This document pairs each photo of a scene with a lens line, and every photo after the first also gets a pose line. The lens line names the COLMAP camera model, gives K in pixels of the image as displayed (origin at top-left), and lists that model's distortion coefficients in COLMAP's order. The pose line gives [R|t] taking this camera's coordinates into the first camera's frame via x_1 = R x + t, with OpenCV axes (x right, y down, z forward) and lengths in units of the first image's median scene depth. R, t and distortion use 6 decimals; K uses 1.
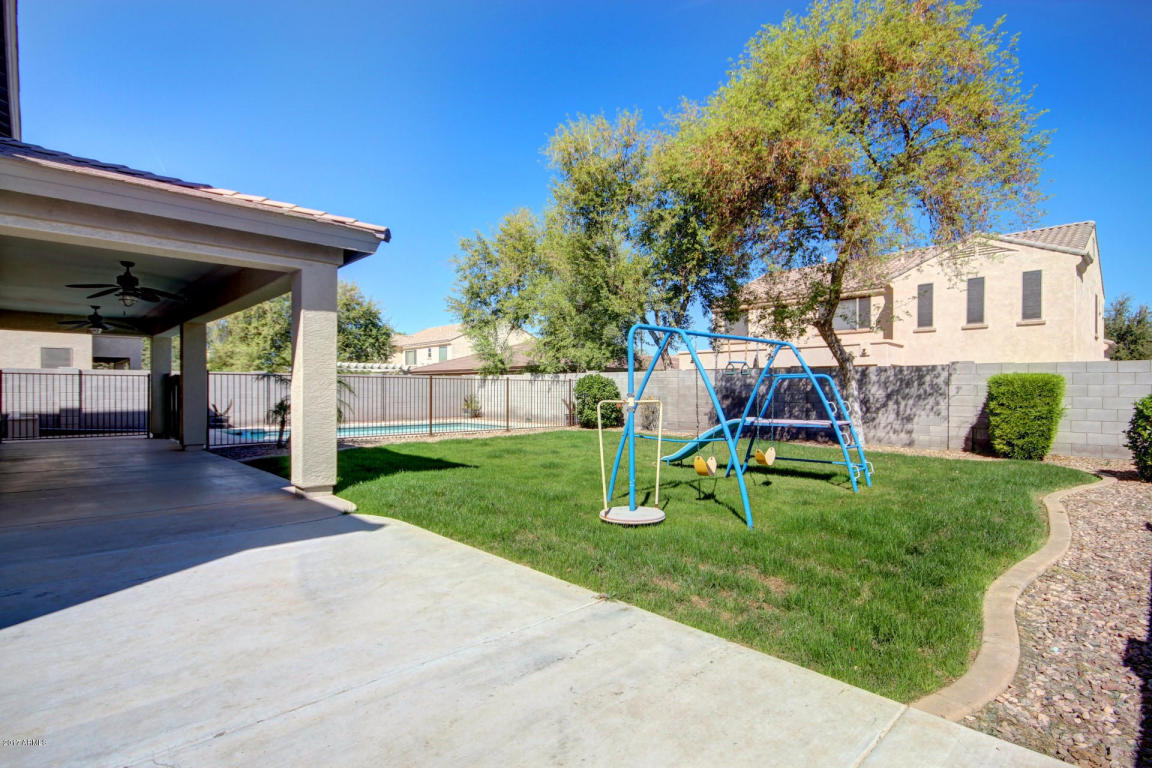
lens RADIAL K [[544.1, 0, 574.3], [0, 544.1, 390.4], [0, 0, 1]] dist [0.014670, -0.000205]
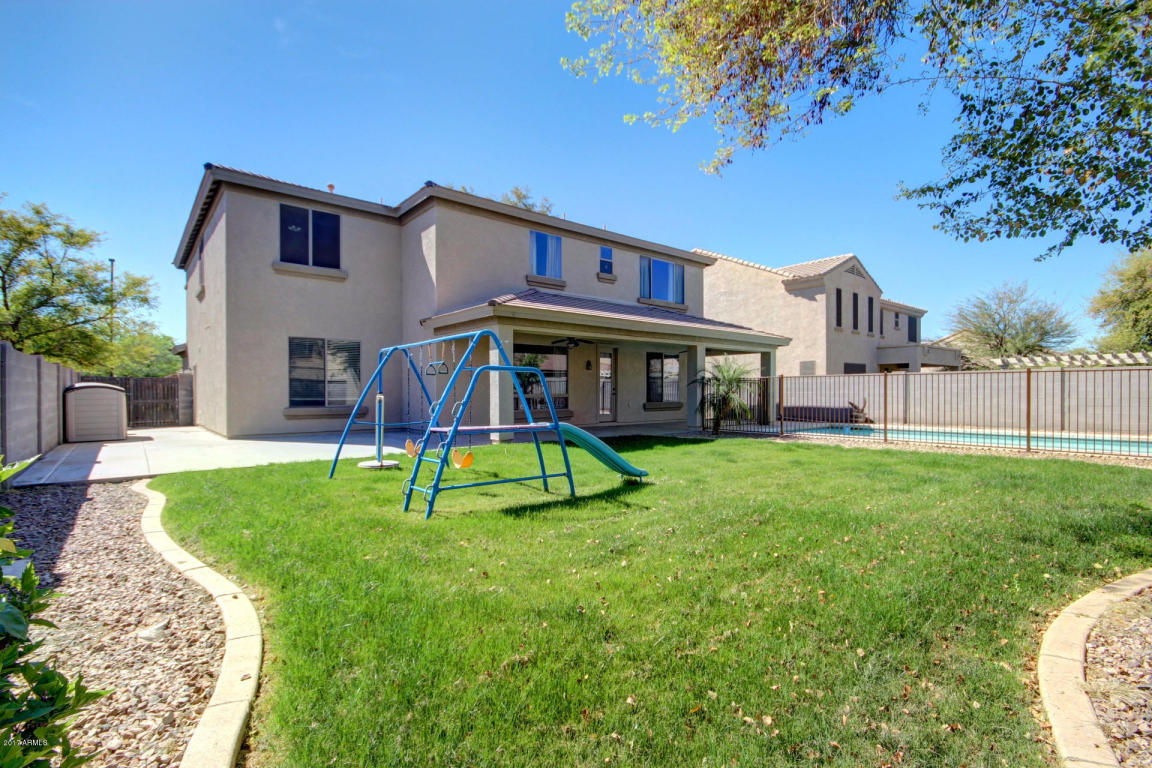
lens RADIAL K [[544.1, 0, 574.7], [0, 544.1, 390.4], [0, 0, 1]] dist [0.014670, -0.000205]
pose [[-0.088434, 0.000291, -0.996082, 0.516823], [0.008786, 0.999961, -0.000488, -0.003928], [0.996043, -0.008795, -0.088433, 0.466105]]
